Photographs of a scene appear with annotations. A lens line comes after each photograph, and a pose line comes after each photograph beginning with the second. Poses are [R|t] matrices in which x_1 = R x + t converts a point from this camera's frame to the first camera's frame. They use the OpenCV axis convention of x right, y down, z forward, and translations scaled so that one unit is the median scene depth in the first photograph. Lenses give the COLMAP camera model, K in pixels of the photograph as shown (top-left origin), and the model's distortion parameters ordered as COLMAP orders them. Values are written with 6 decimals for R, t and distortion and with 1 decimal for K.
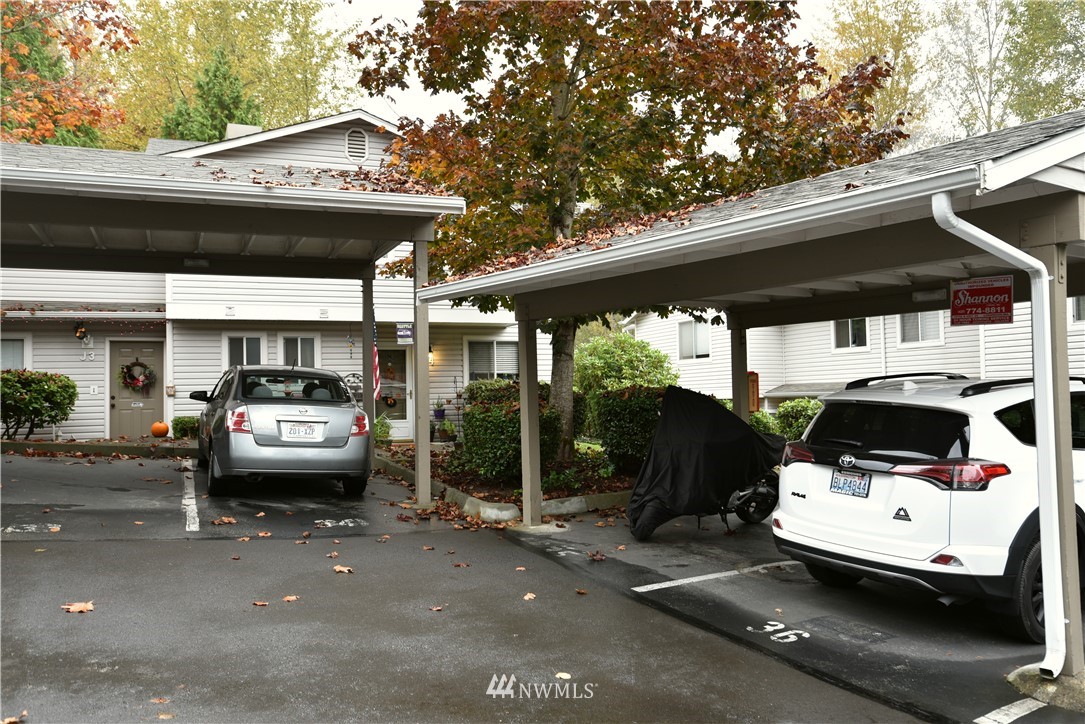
lens RADIAL K [[968.6, 0, 541.6], [0, 968.6, 362.5], [0, 0, 1]] dist [0.007356, 0.001664]
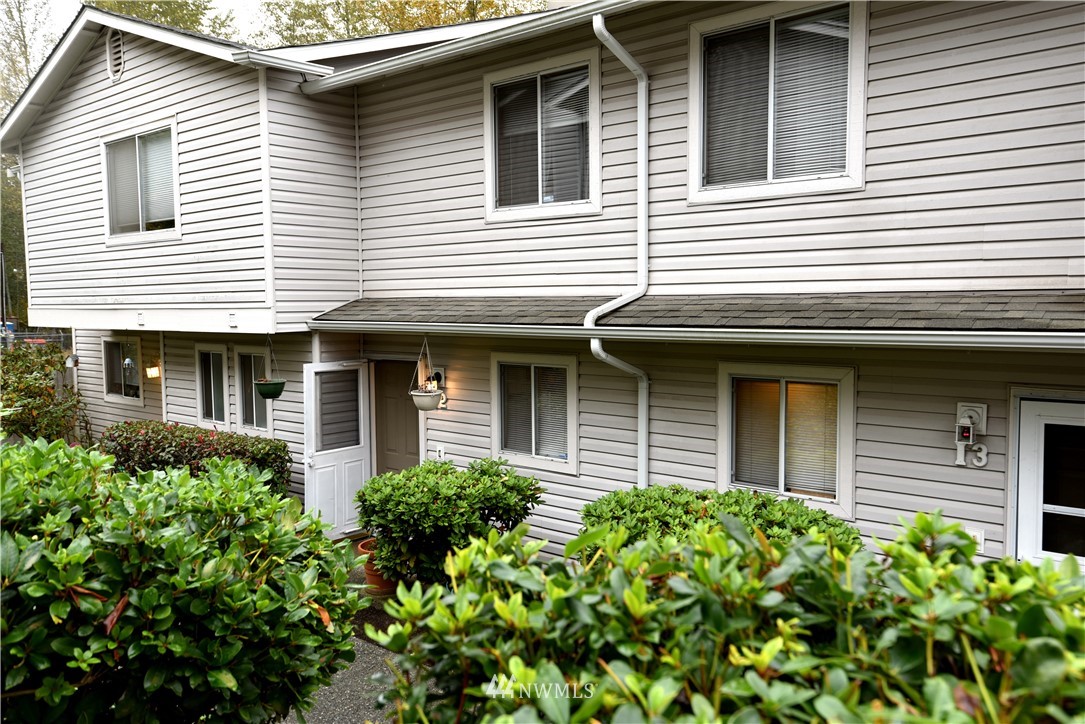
lens RADIAL K [[897.4, 0, 542.1], [0, 897.4, 363.7], [0, 0, 1]] dist [0.011133, 0.001777]
pose [[0.899172, -0.025819, 0.436832, 0.163529], [-0.022374, 0.994240, 0.104819, 0.009220], [-0.437022, -0.104024, 0.893415, 0.669038]]
